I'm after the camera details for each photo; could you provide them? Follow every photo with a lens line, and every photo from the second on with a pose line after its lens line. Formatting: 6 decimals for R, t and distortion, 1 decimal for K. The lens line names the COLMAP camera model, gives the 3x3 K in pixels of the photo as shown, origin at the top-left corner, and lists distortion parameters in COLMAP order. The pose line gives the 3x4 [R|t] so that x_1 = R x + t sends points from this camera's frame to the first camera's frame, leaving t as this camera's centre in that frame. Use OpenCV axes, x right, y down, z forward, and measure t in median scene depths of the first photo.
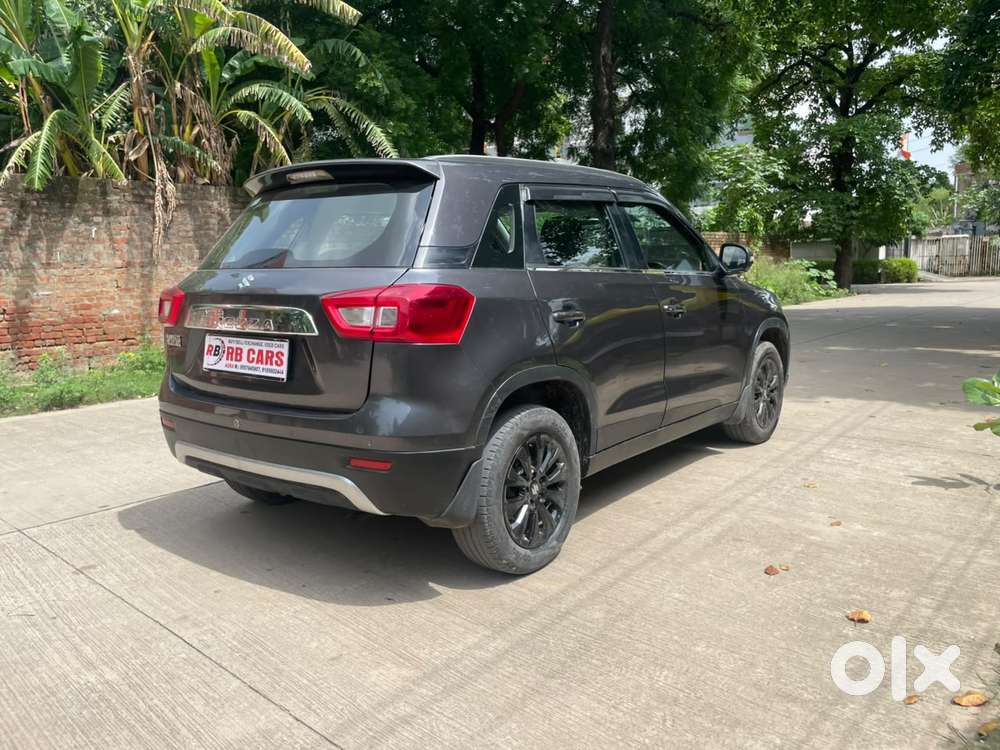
lens RADIAL K [[755.8, 0, 502.0], [0, 755.8, 373.9], [0, 0, 1]] dist [0.064329, -0.080085]
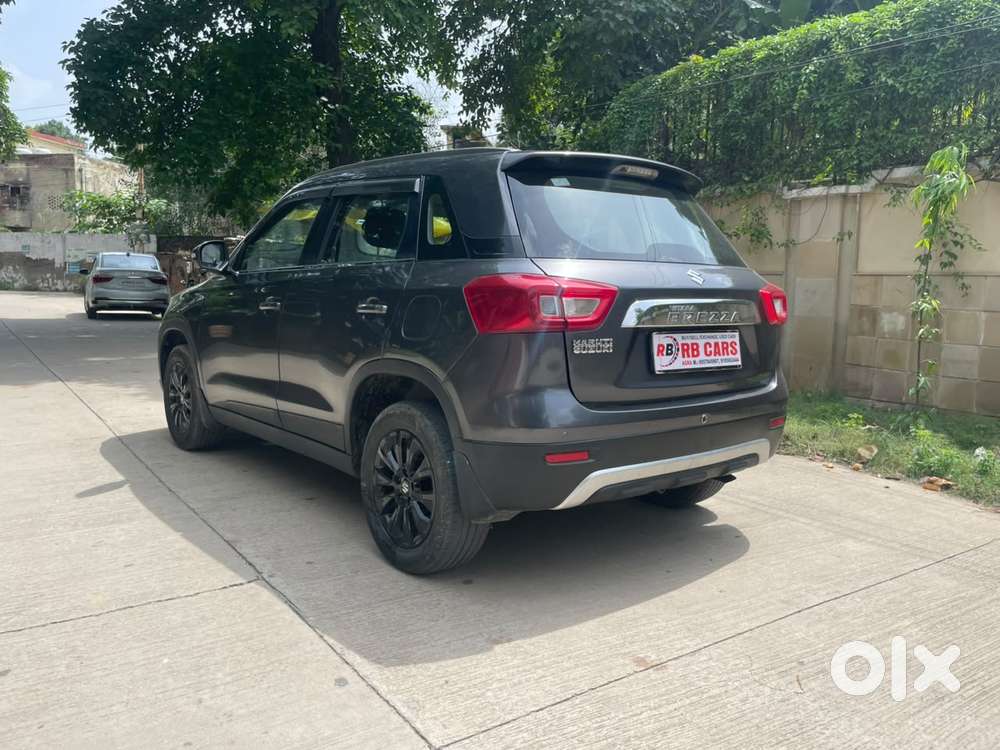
lens RADIAL K [[755.8, 0, 502.3], [0, 755.8, 373.8], [0, 0, 1]] dist [0.064329, -0.080085]
pose [[0.225624, -0.090737, 0.969980, -1.393784], [0.109104, 0.991743, 0.067394, -0.090586], [-0.968086, 0.090623, 0.233661, 1.044367]]
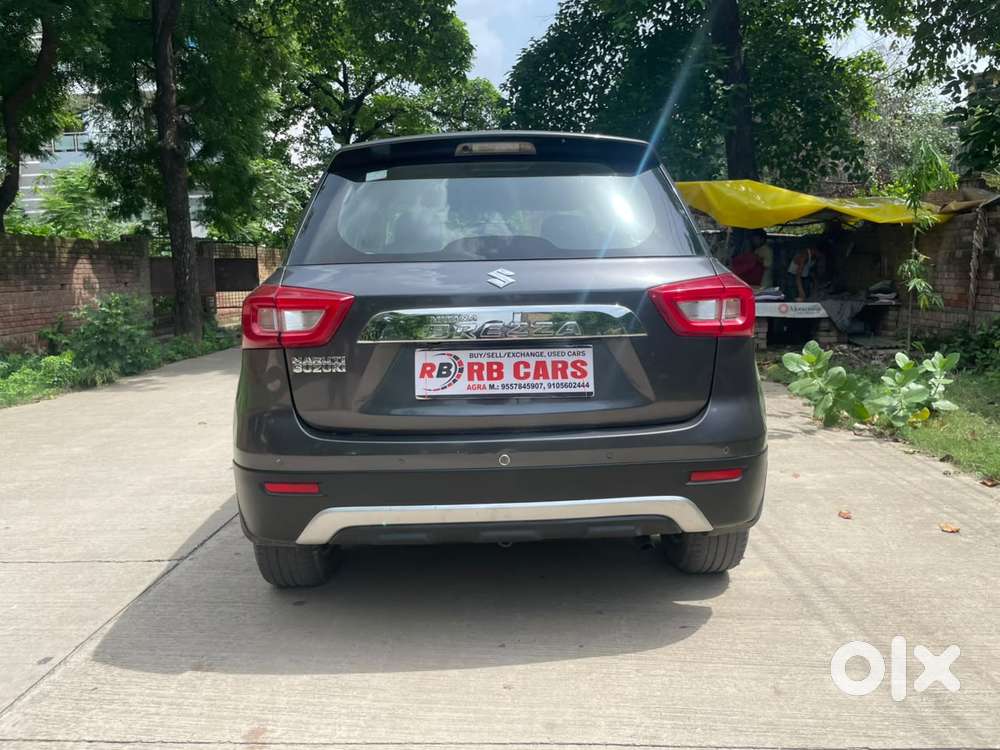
lens RADIAL K [[755.8, 0, 505.1], [0, 755.8, 371.6], [0, 0, 1]] dist [0.064329, -0.080085]
pose [[0.772972, -0.081273, 0.629213, -0.841976], [0.098360, 0.995121, 0.007703, -0.030635], [-0.626769, 0.055935, 0.777195, 0.412177]]
